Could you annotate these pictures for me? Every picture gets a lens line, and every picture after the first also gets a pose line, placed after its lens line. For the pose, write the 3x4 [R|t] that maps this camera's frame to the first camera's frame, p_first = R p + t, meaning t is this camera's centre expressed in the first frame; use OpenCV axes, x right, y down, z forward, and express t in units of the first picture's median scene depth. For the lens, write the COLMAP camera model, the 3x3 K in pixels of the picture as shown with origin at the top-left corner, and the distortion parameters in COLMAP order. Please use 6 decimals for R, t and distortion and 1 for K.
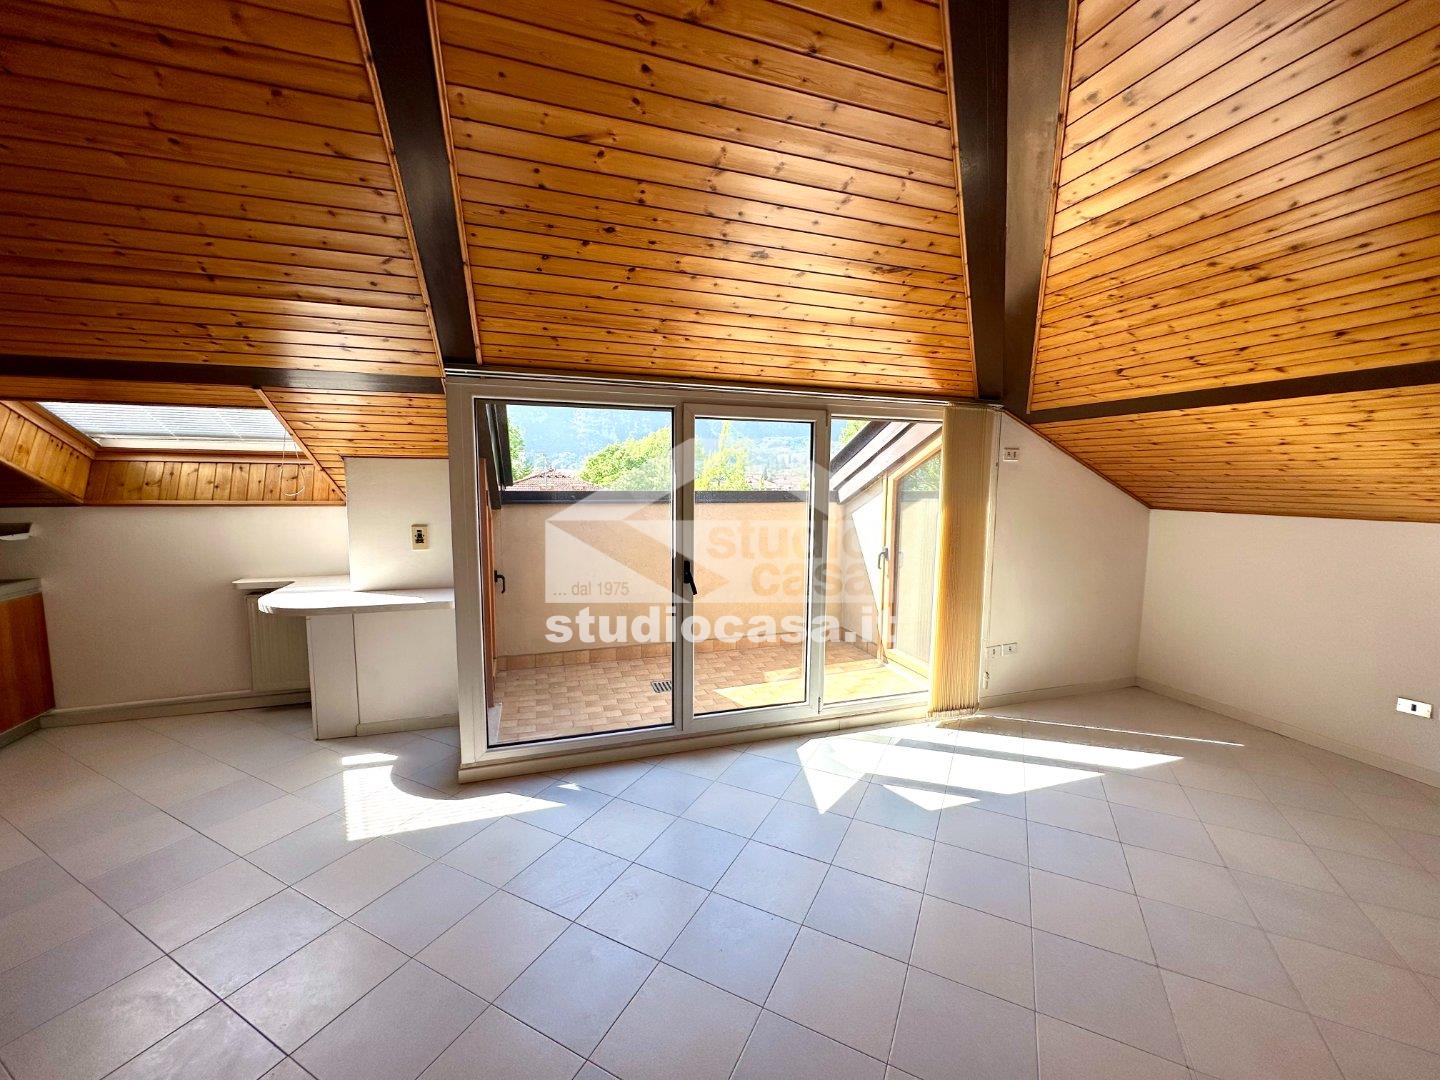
lens RADIAL K [[574.9, 0, 720.0], [0, 574.9, 540.0], [0, 0, 1]] dist [-0.001038, 0.000104]
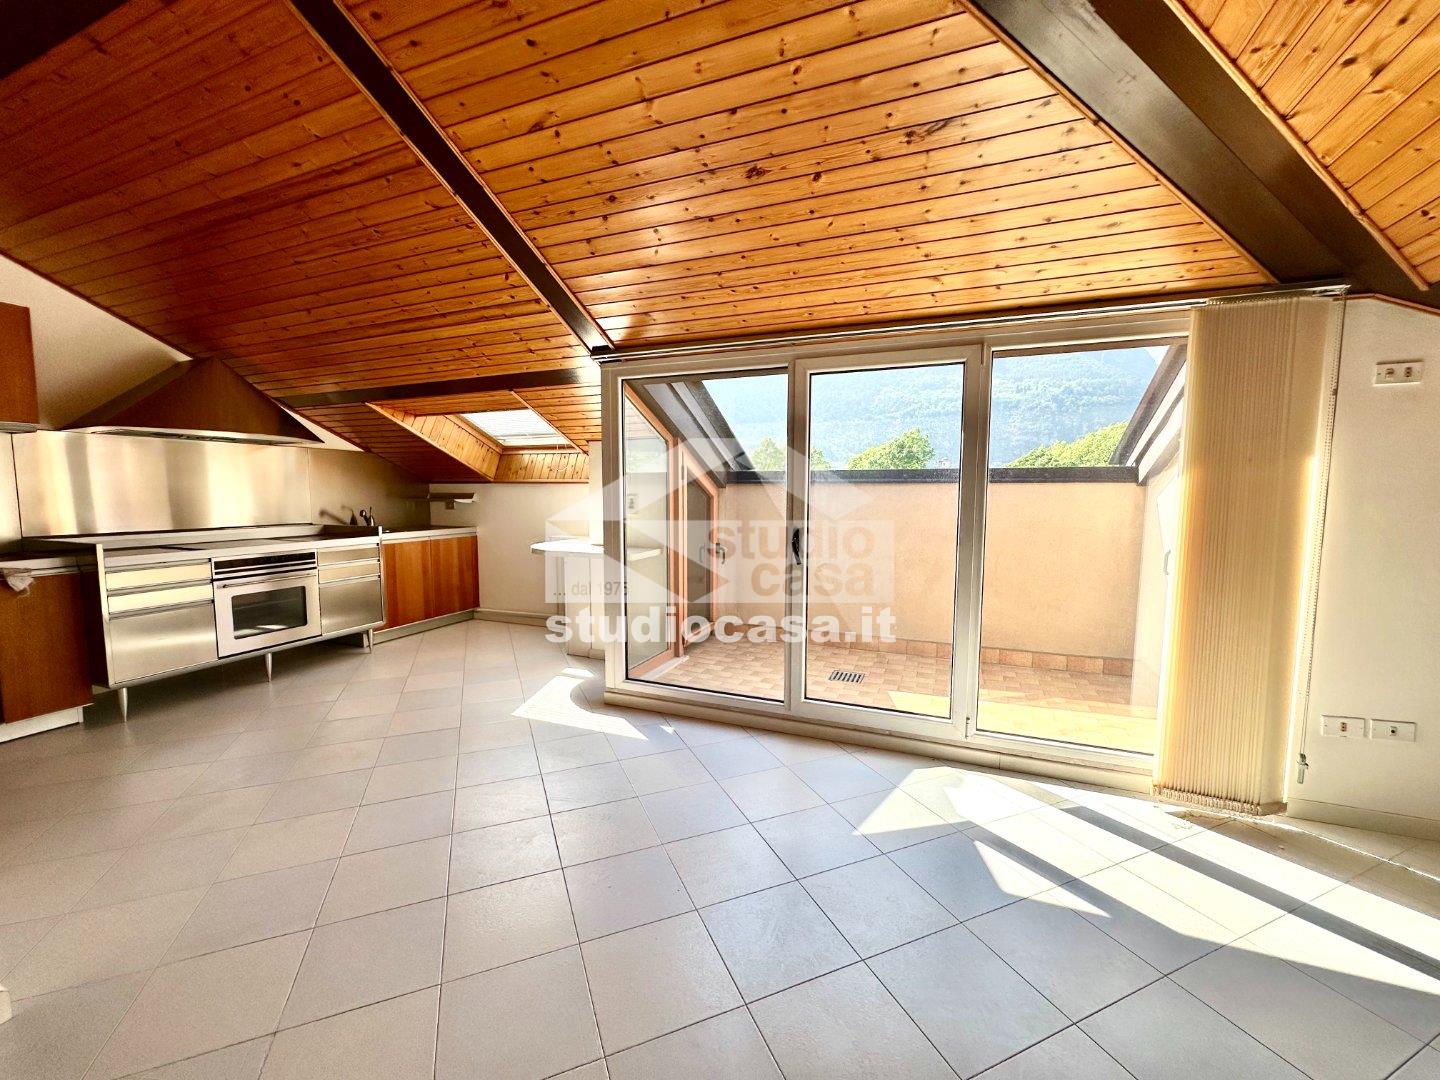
lens RADIAL K [[577.6, 0, 716.4], [0, 577.6, 542.5], [0, 0, 1]] dist [-0.002259, -0.000052]
pose [[0.759809, 0.053680, -0.647926, 0.409525], [-0.064376, 0.997900, 0.007183, 0.054764], [0.646951, 0.036253, 0.761669, 0.181035]]
